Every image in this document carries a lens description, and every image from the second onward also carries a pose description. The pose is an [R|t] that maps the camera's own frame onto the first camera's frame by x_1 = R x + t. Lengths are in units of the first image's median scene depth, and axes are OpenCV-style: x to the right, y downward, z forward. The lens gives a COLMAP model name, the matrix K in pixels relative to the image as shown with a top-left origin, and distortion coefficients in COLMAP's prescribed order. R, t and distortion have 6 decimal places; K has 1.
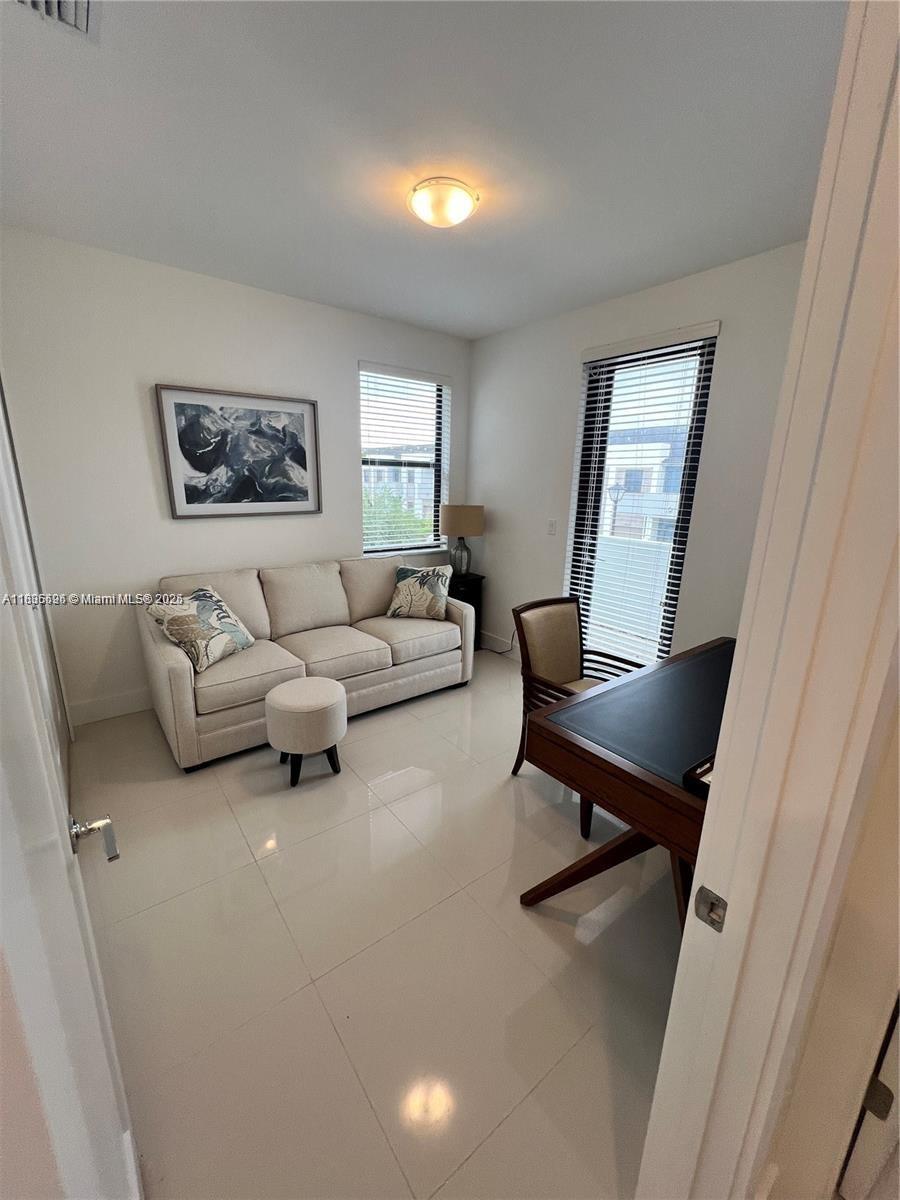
lens RADIAL K [[481.7, 0, 450.0], [0, 481.7, 600.0], [0, 0, 1]] dist [-0.000867, -0.000189]
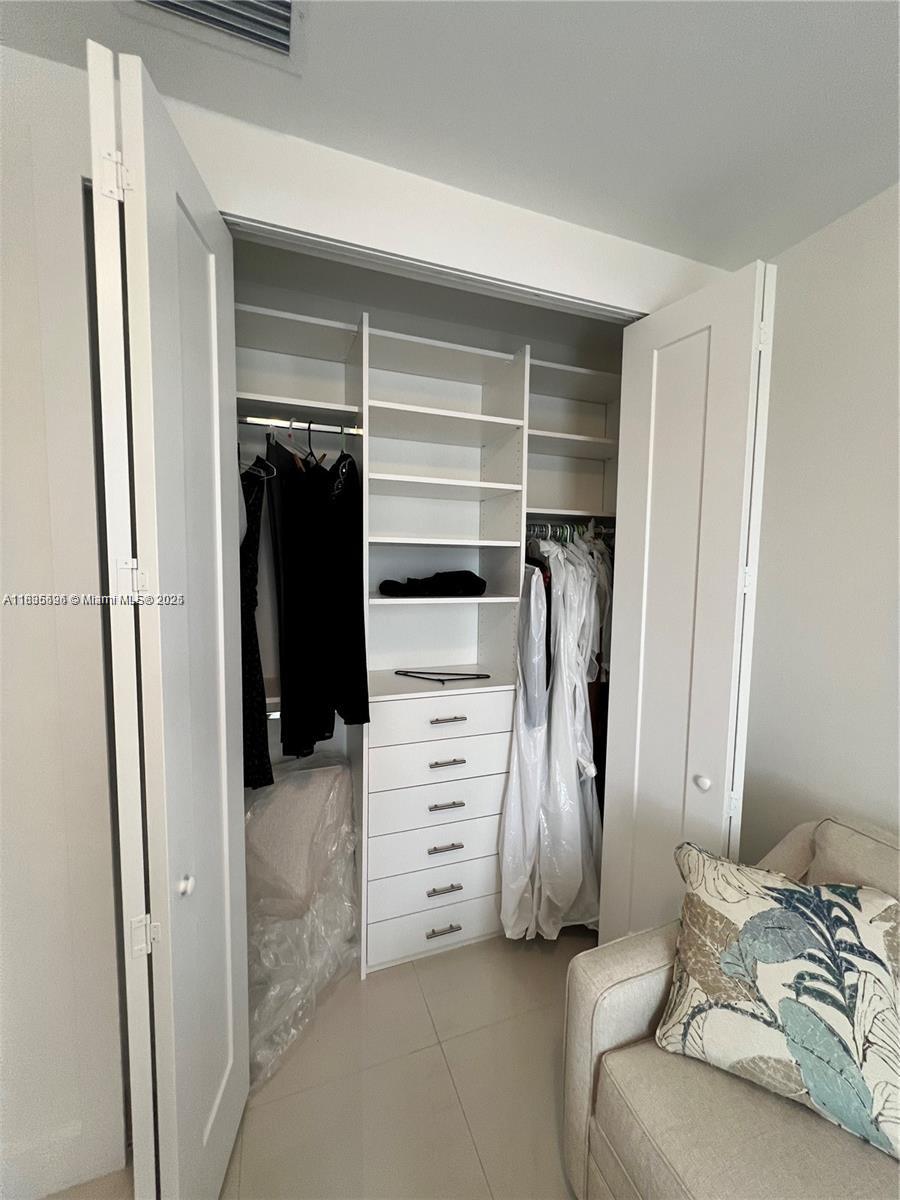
lens RADIAL K [[481.7, 0, 450.0], [0, 481.7, 600.0], [0, 0, 1]] dist [-0.000867, -0.000189]
pose [[-0.292741, 0.048251, -0.954974, -0.069707], [-0.255071, 0.958595, 0.126624, -0.232112], [0.921543, 0.280654, -0.268313, 0.806945]]
